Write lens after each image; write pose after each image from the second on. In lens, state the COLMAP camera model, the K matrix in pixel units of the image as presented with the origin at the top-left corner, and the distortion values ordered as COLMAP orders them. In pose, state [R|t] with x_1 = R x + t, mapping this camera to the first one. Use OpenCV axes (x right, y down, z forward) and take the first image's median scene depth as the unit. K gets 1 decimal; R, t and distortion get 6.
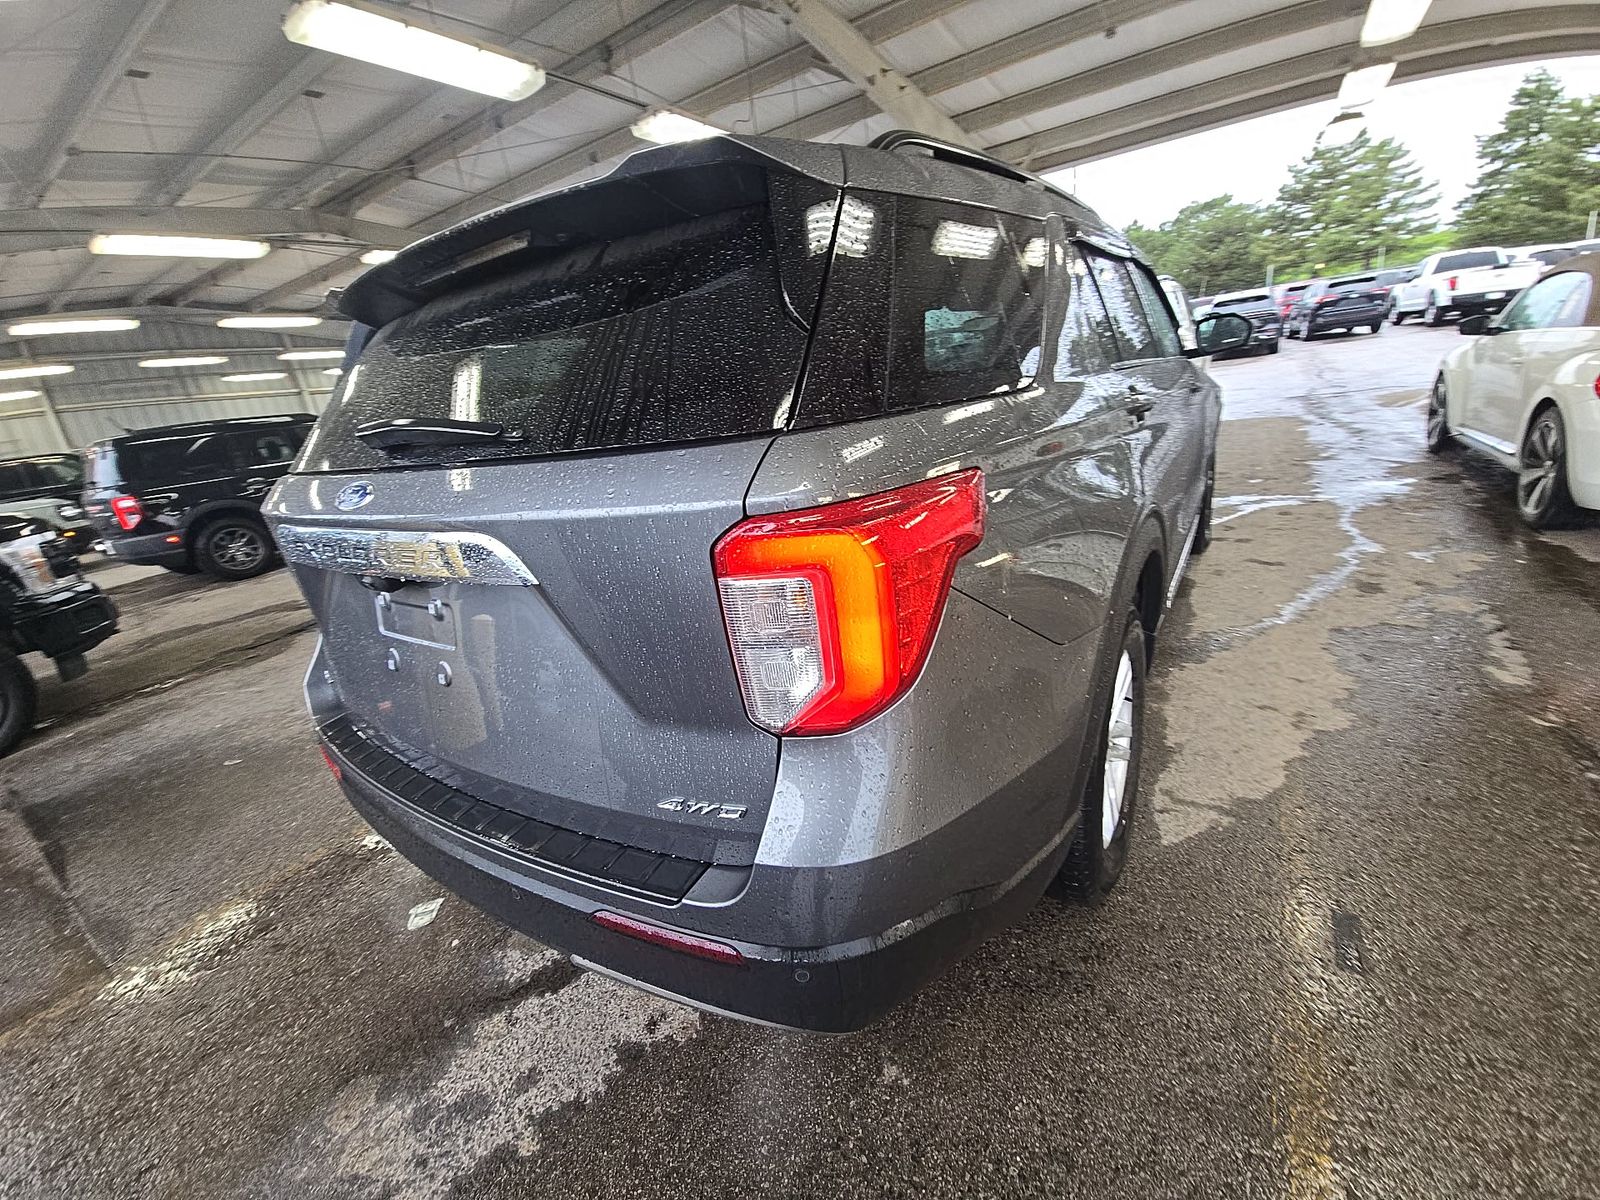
lens RADIAL K [[645.1, 0, 788.0], [0, 645.1, 613.6], [0, 0, 1]] dist [-0.003263, -0.000315]
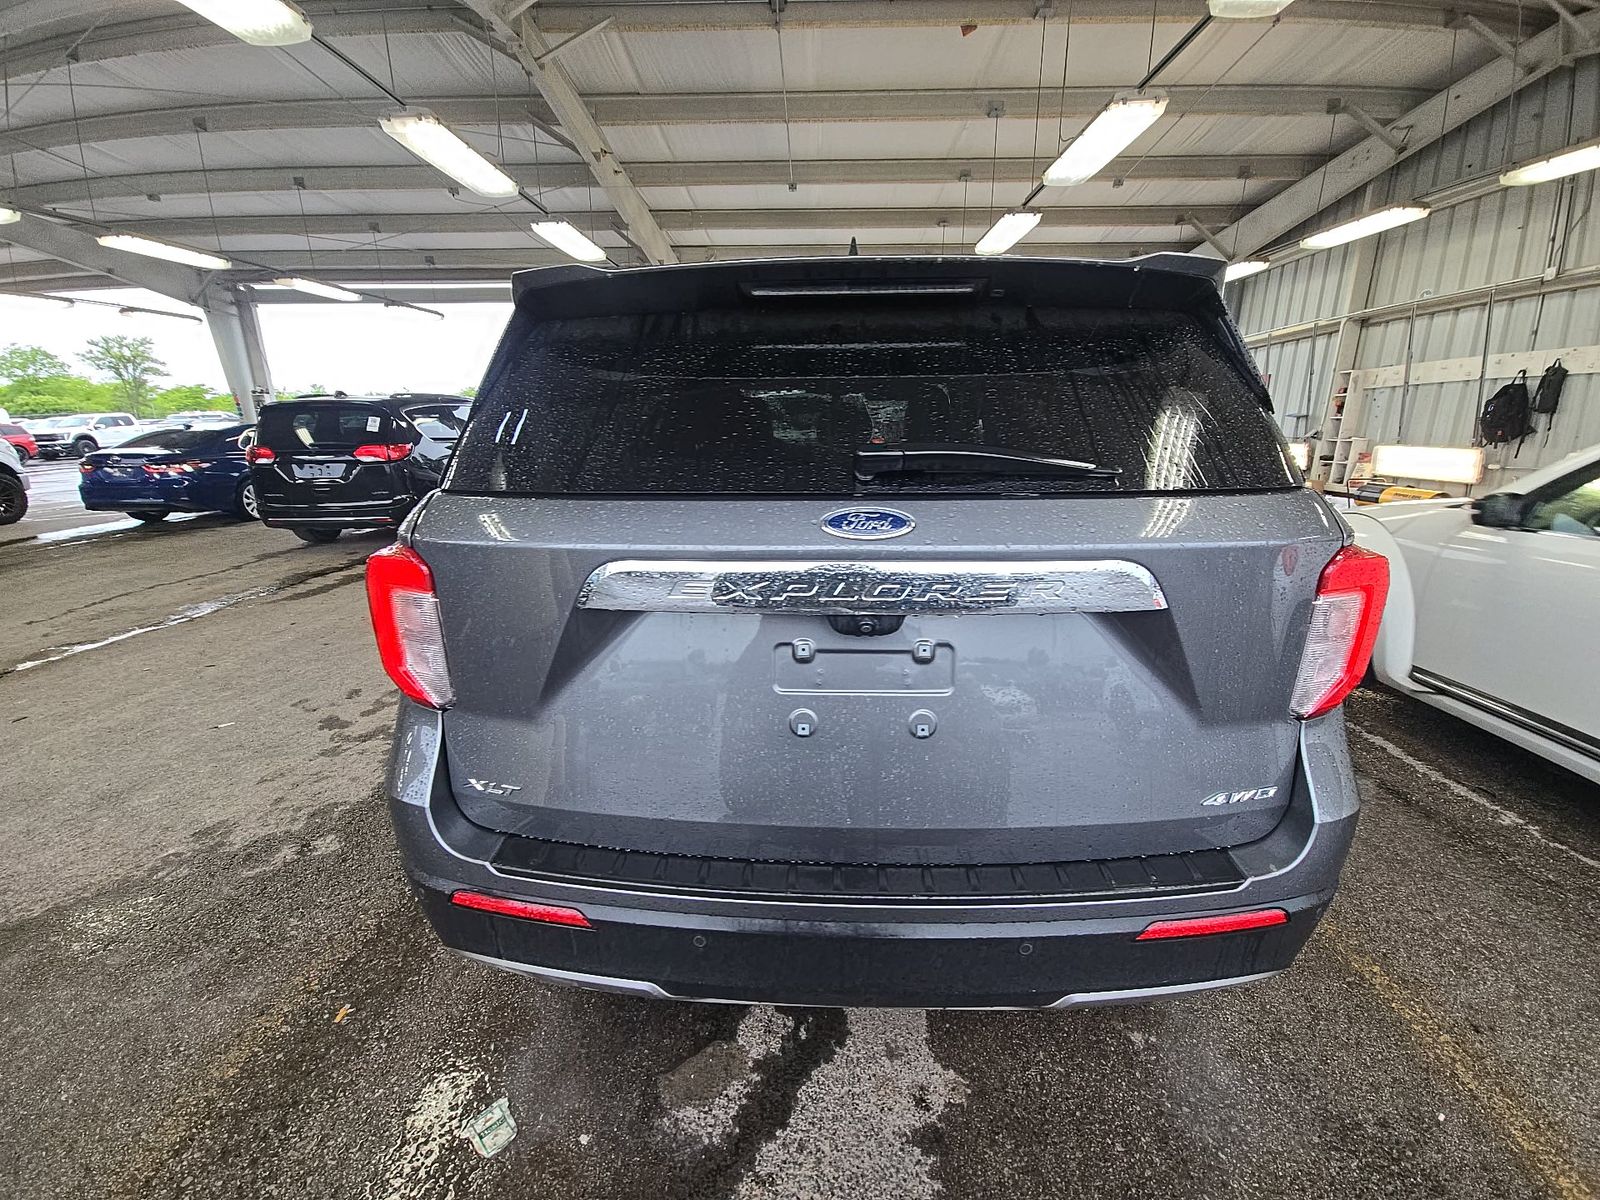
lens RADIAL K [[641.3, 0, 794.8], [0, 641.3, 612.7], [0, 0, 1]] dist [0.021266, -0.016225]
pose [[0.845513, -0.031214, 0.533042, -0.872677], [0.085515, 0.993320, -0.077476, -0.004747], [-0.527063, 0.111091, 0.842534, 0.244991]]
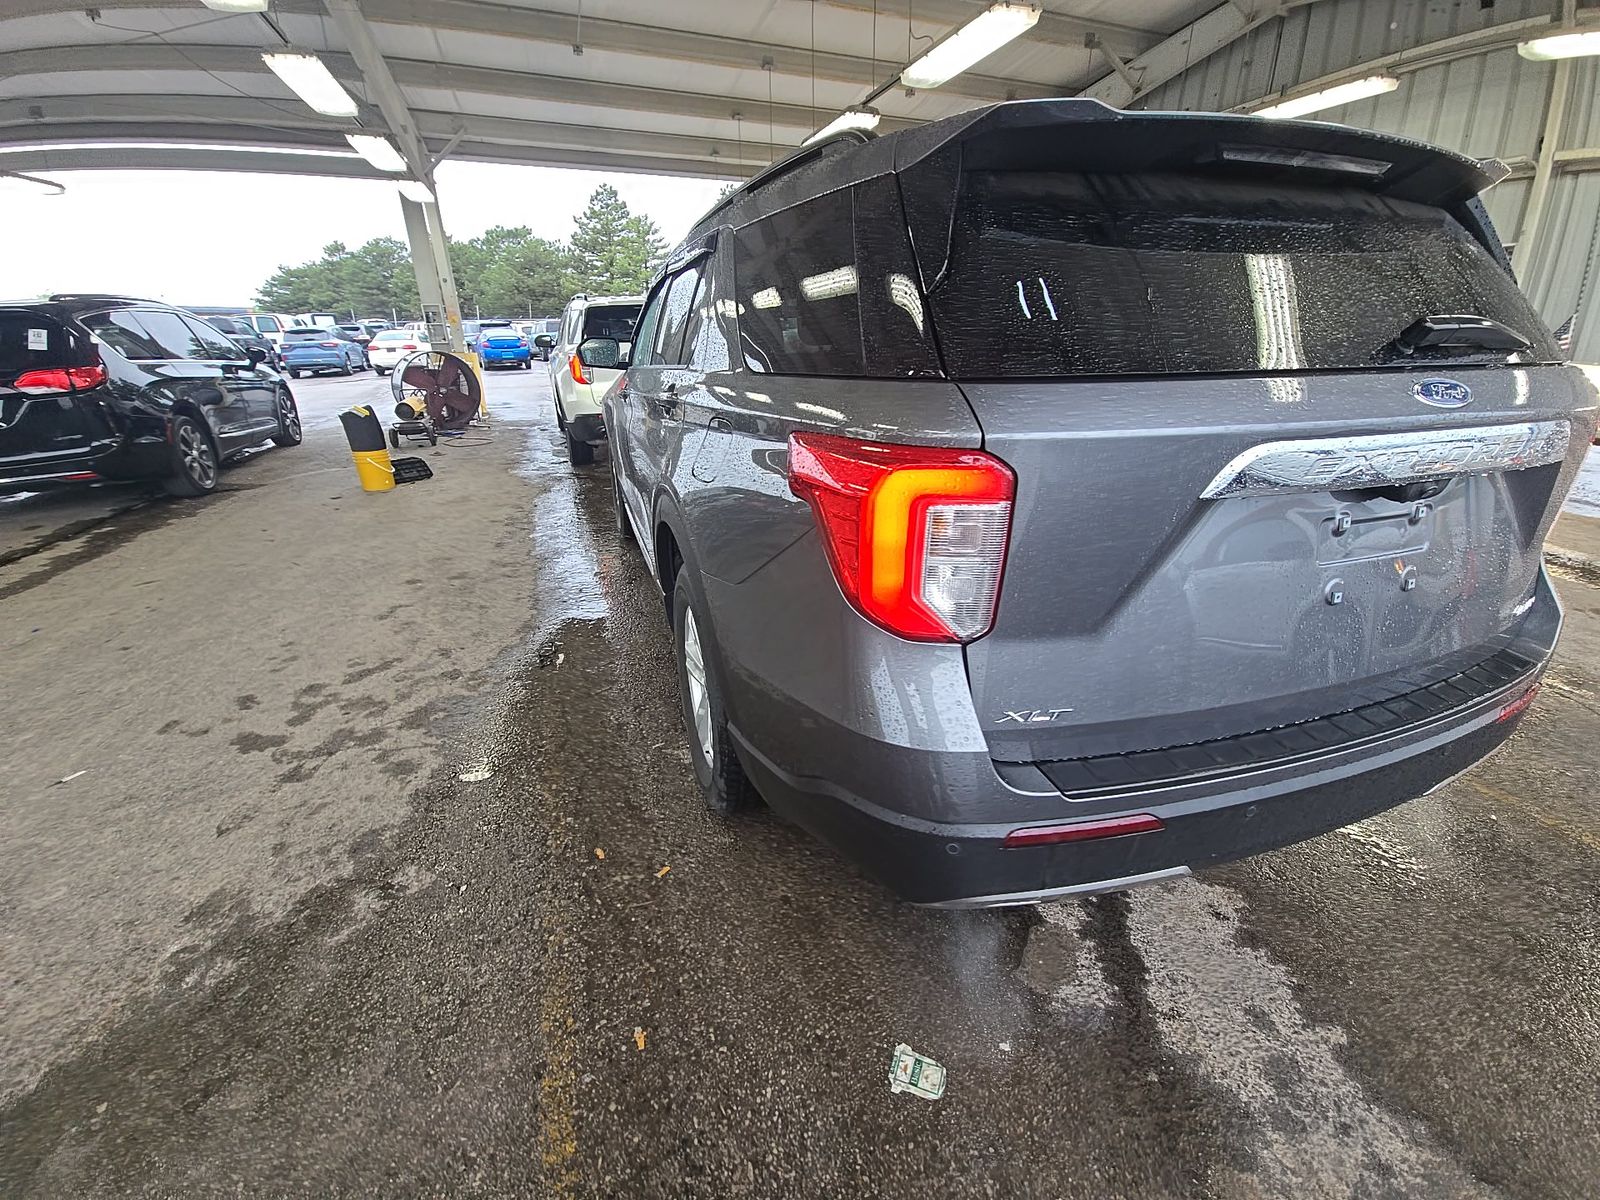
lens RADIAL K [[641.3, 0, 794.8], [0, 641.3, 612.7], [0, 0, 1]] dist [0.021266, -0.016225]
pose [[0.596702, -0.197802, 0.777703, -1.444717], [0.210828, 0.973741, 0.085902, -0.109948], [-0.774273, 0.112703, 0.622735, 0.851859]]
